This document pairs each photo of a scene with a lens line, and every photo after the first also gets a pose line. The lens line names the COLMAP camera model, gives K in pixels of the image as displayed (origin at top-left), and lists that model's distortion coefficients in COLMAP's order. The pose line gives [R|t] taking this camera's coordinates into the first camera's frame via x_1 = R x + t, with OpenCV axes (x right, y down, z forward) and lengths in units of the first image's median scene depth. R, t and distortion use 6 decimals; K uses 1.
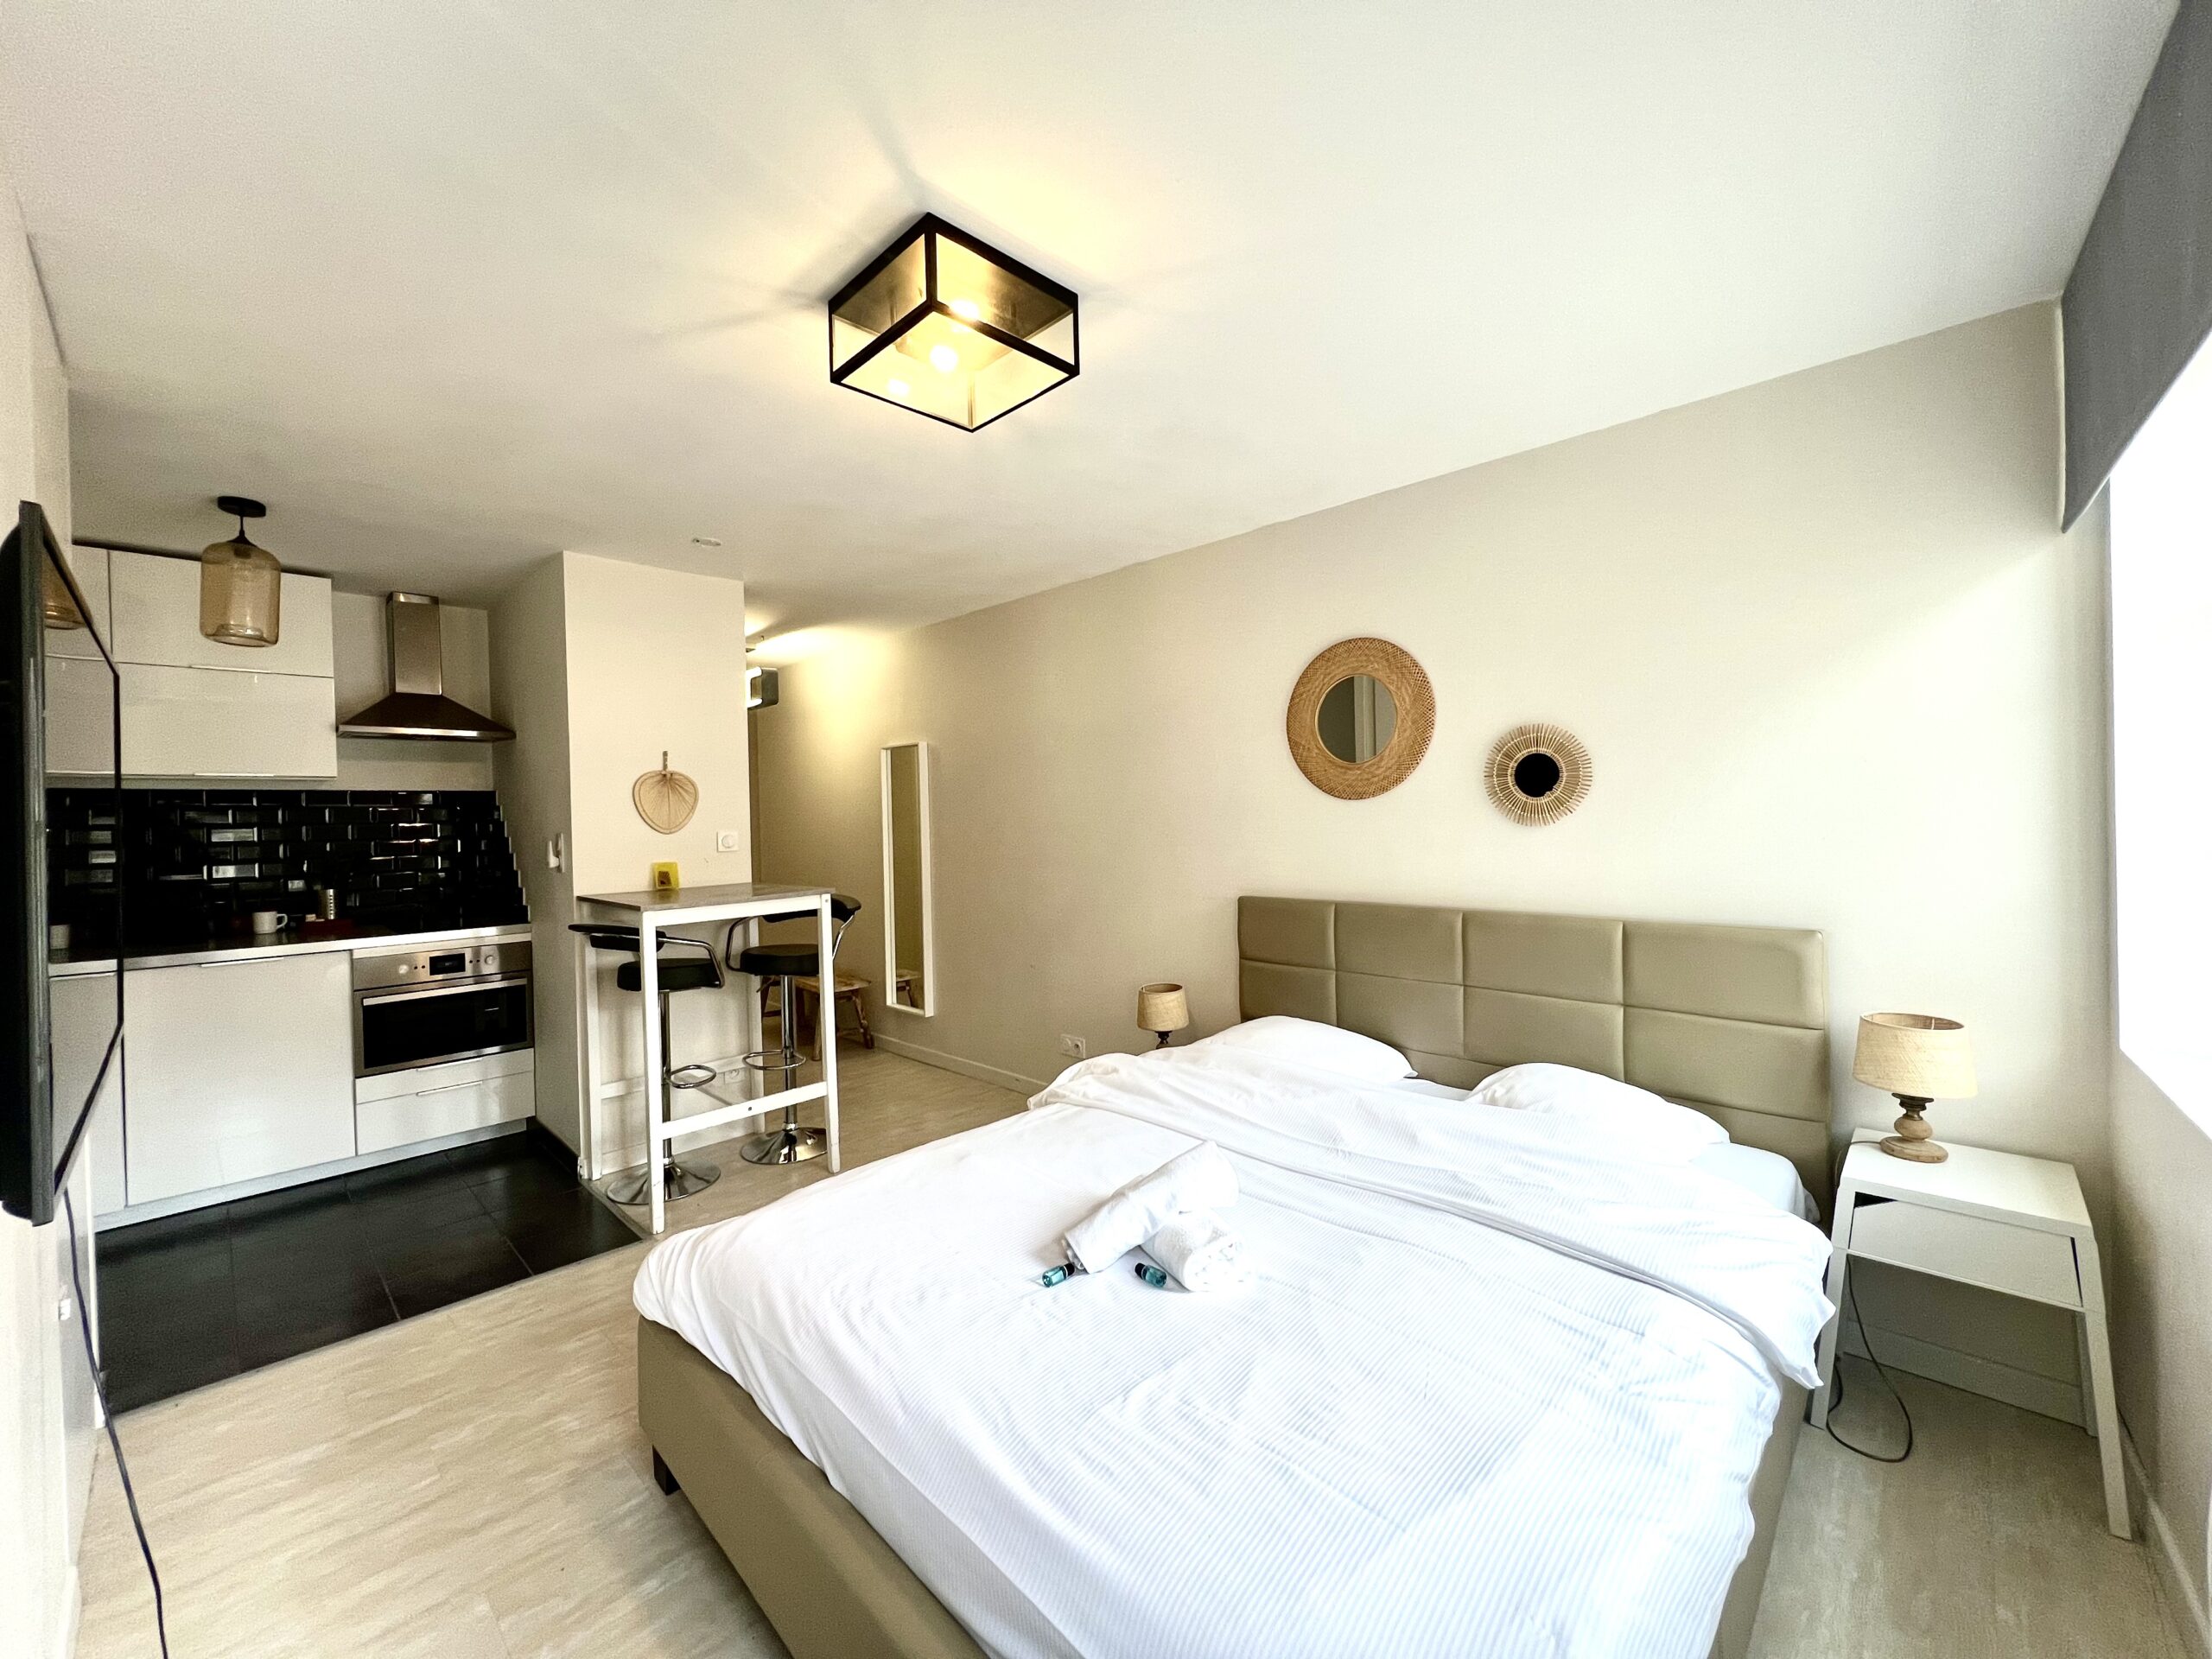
lens RADIAL K [[887.6, 0, 1106.0], [0, 887.6, 829.5], [0, 0, 1]] dist [0.018020, 0.000128]
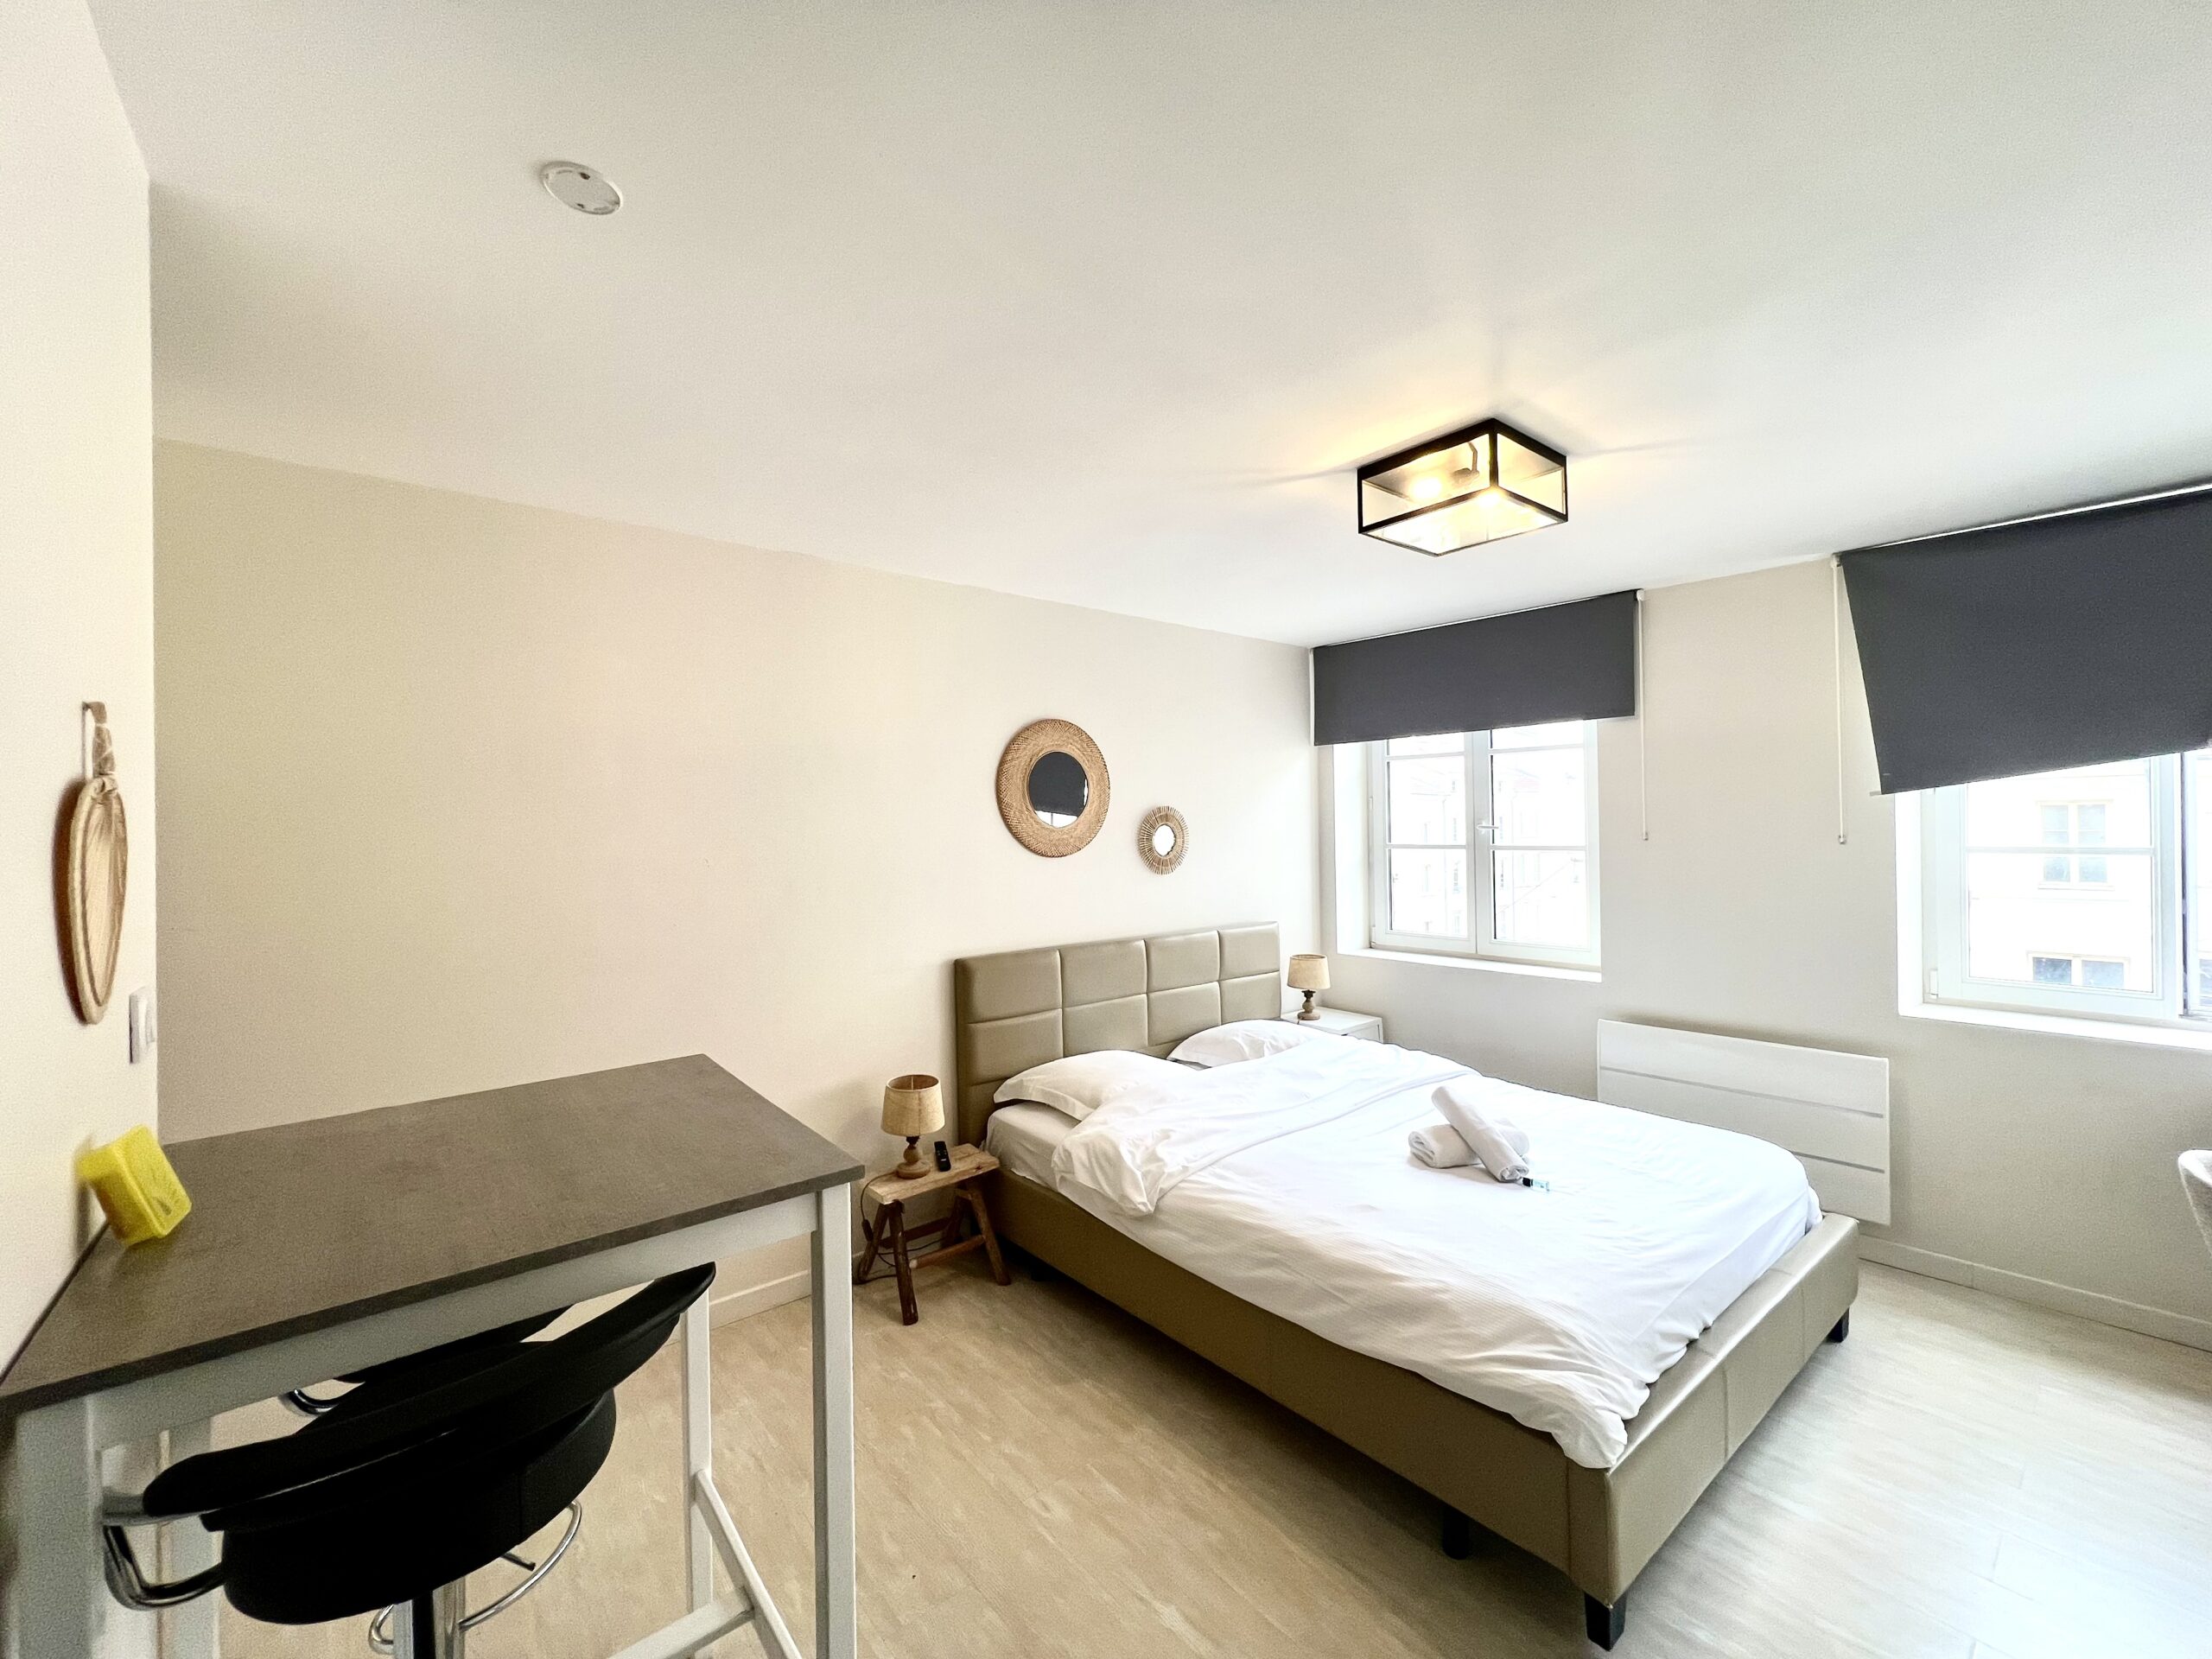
lens RADIAL K [[887.6, 0, 1106.0], [0, 887.6, 829.5], [0, 0, 1]] dist [0.018020, 0.000128]
pose [[0.119805, 0.017143, 0.992649, -1.070533], [0.035420, 0.999141, -0.021530, -0.053630], [-0.992165, 0.037739, 0.119094, 0.997210]]
